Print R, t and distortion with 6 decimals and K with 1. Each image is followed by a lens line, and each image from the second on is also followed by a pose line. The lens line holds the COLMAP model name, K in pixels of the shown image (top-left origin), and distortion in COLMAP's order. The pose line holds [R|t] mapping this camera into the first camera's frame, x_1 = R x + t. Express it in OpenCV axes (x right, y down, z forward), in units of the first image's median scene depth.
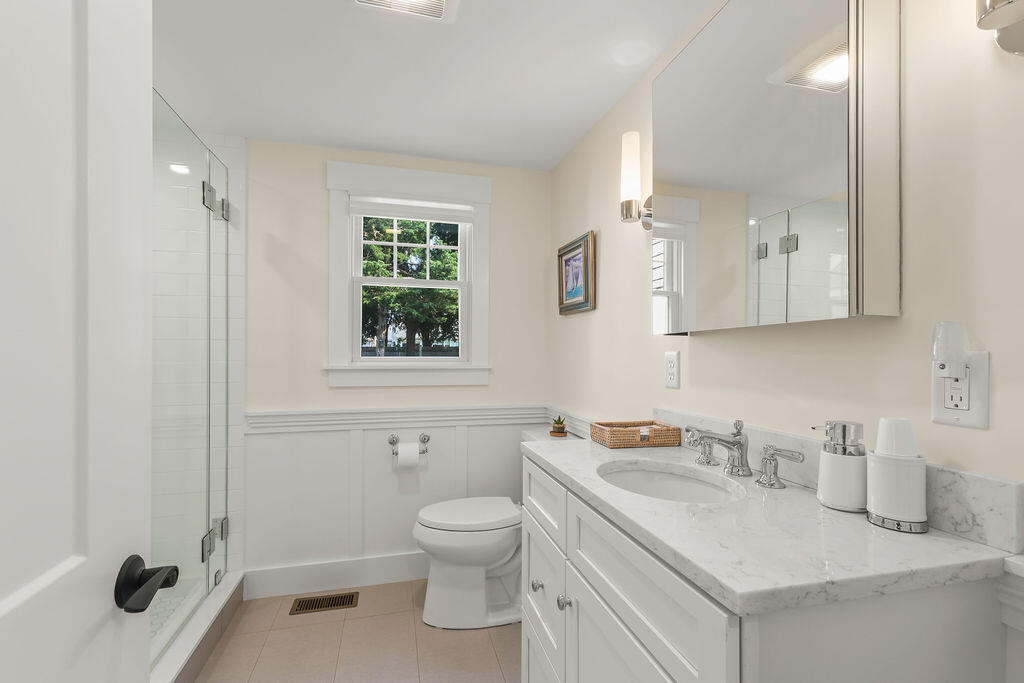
lens RADIAL K [[457.5, 0, 513.7], [0, 457.5, 346.4], [0, 0, 1]] dist [0.007435, -0.002622]
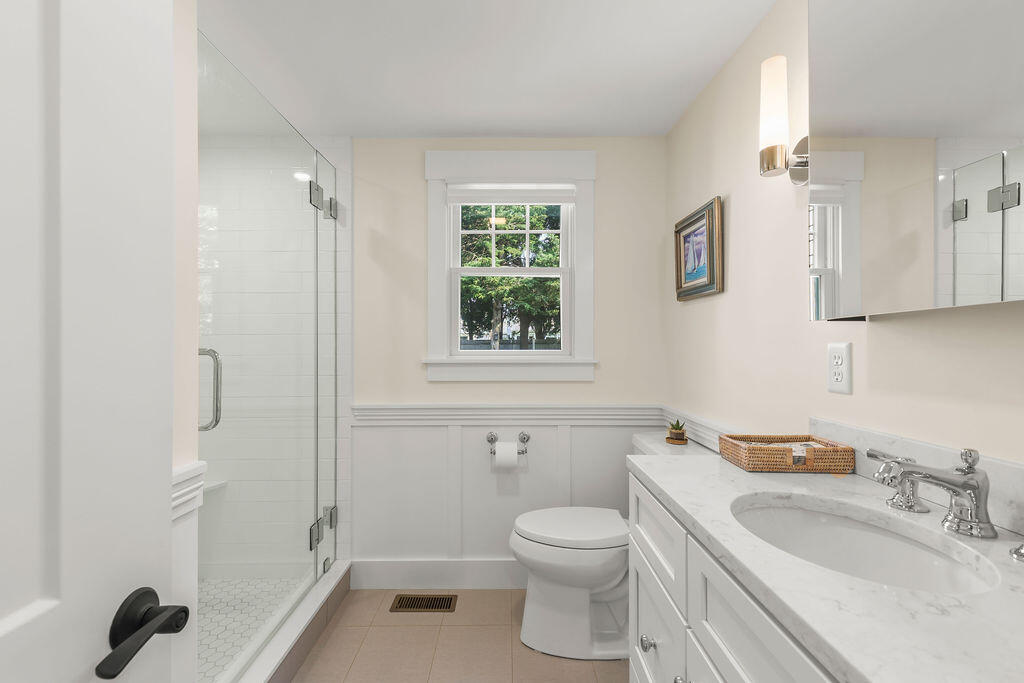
lens RADIAL K [[457.5, 0, 507.9], [0, 457.5, 341.5], [0, 0, 1]] dist [0.007435, -0.002622]
pose [[0.966976, -0.006828, -0.254774, 0.013349], [0.008360, 0.999953, 0.004930, 0.000284], [0.254729, -0.006897, 0.966988, 0.104862]]
